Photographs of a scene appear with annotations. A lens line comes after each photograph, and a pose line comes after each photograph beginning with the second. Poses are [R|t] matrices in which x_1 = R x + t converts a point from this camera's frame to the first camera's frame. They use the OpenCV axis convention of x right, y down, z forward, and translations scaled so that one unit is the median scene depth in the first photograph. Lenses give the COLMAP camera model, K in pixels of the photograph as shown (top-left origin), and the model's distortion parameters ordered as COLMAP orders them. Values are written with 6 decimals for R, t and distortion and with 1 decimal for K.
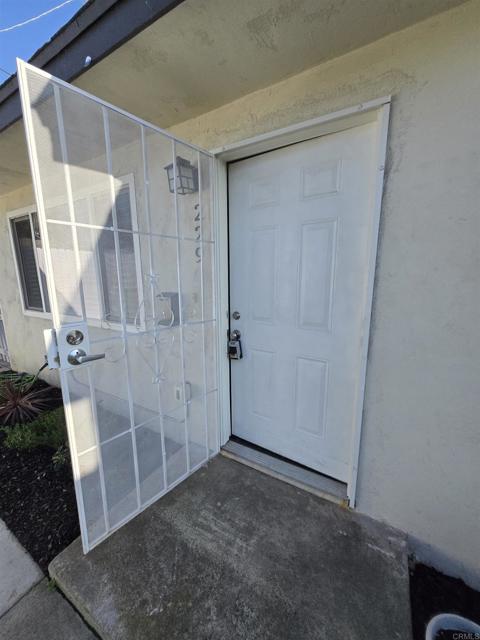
lens RADIAL K [[252.4, 0, 242.2], [0, 252.4, 321.3], [0, 0, 1]] dist [0.002811, 0.000132]
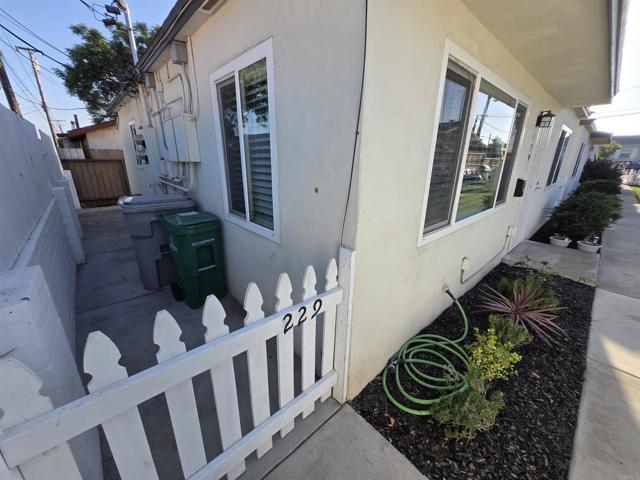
lens RADIAL K [[252.4, 0, 320.8], [0, 252.4, 238.0], [0, 0, 1]] dist [0.002811, 0.000132]
pose [[0.298391, -0.282539, 0.911666, -3.078999], [0.161833, 0.956327, 0.243411, -0.464311], [-0.940624, 0.074906, 0.331083, 2.203504]]
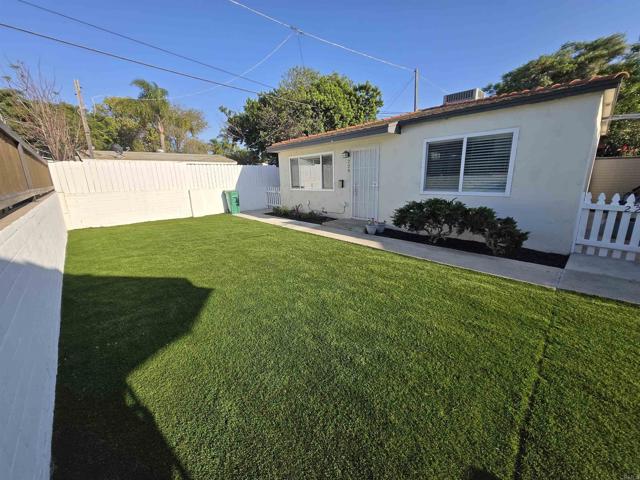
lens RADIAL K [[268.0, 0, 307.6], [0, 268.0, 240.3], [0, 0, 1]] dist [0.001908, 0.000202]
pose [[0.943647, 0.049562, -0.327220, 0.848812], [-0.029669, 0.997411, 0.065511, 0.759328], [0.329620, -0.052111, 0.942674, -4.225047]]
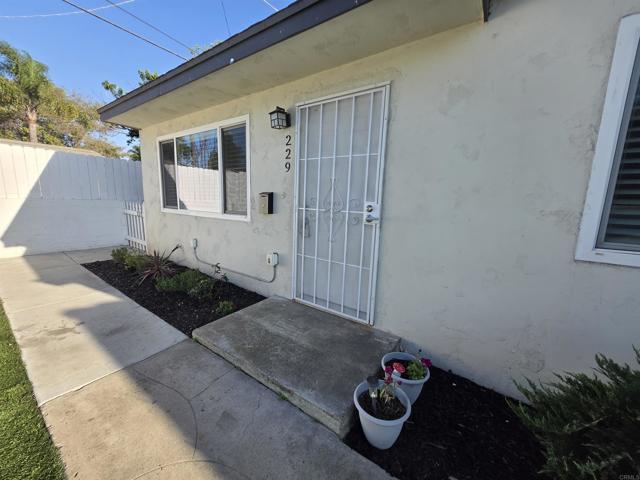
lens RADIAL K [[252.4, 0, 320.8], [0, 252.4, 238.0], [0, 0, 1]] dist [0.002811, 0.000132]
pose [[0.995733, 0.050381, -0.077312, 0.200709], [-0.052994, 0.998078, -0.032132, 0.243888], [0.075544, 0.036092, 0.996489, -0.595596]]
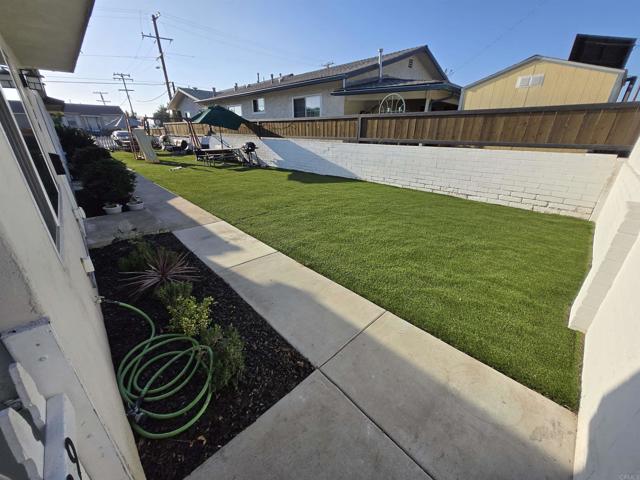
lens RADIAL K [[252.4, 0, 320.8], [0, 252.4, 238.0], [0, 0, 1]] dist [0.002811, 0.000132]
pose [[-0.960786, -0.112082, 0.253631, -2.840730], [0.047104, 0.835405, 0.547612, -0.540726], [-0.273262, 0.538085, -0.797366, 2.536047]]
